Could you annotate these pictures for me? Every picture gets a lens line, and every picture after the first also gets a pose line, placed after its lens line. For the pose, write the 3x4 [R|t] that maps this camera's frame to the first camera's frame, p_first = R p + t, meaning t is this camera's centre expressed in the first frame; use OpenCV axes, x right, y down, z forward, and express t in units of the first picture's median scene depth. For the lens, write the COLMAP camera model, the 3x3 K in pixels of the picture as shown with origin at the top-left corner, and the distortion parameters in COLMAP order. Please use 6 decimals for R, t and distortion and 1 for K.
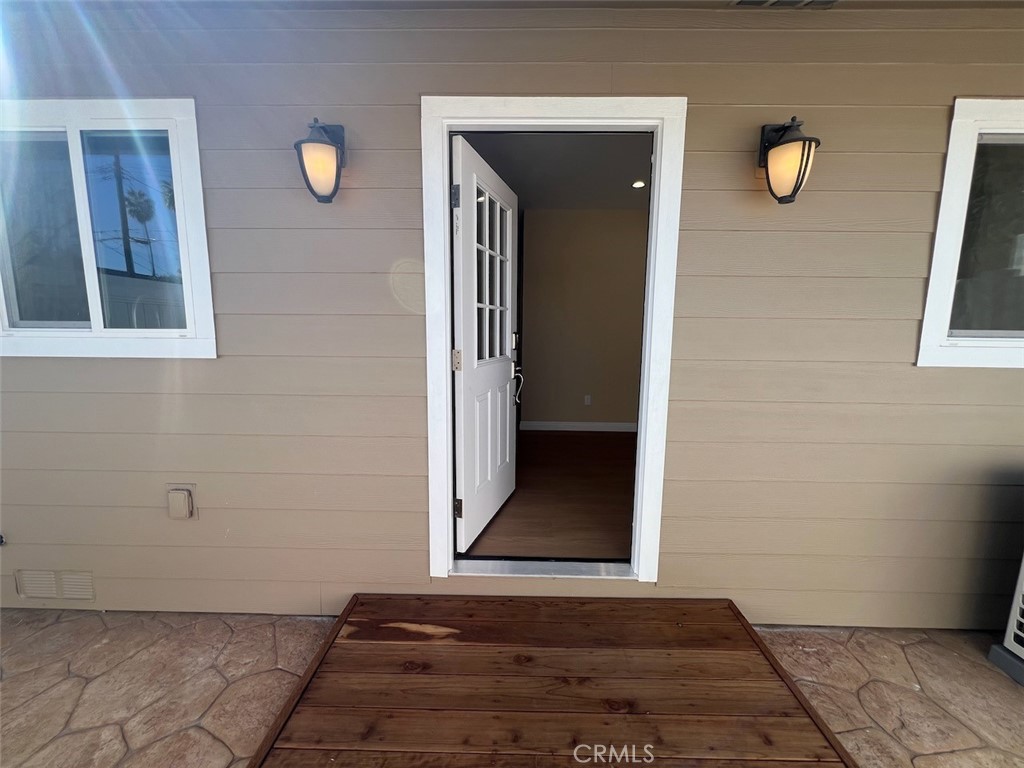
lens RADIAL K [[399.8, 0, 512.4], [0, 399.8, 399.2], [0, 0, 1]] dist [-0.000473, -0.000166]
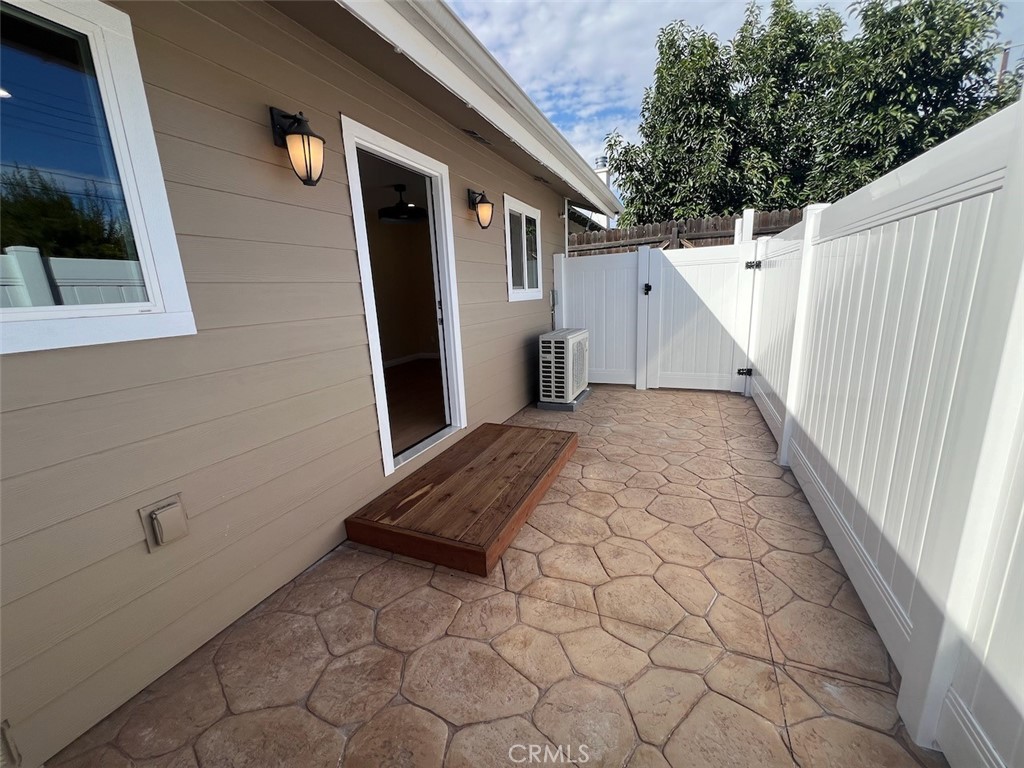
lens RADIAL K [[399.8, 0, 512.4], [0, 399.8, 399.2], [0, 0, 1]] dist [-0.000473, -0.000166]
pose [[0.378672, -0.268490, 0.885732, -1.347829], [0.194165, 0.958748, 0.207613, -0.012215], [-0.904935, 0.093361, 0.415182, 0.016277]]
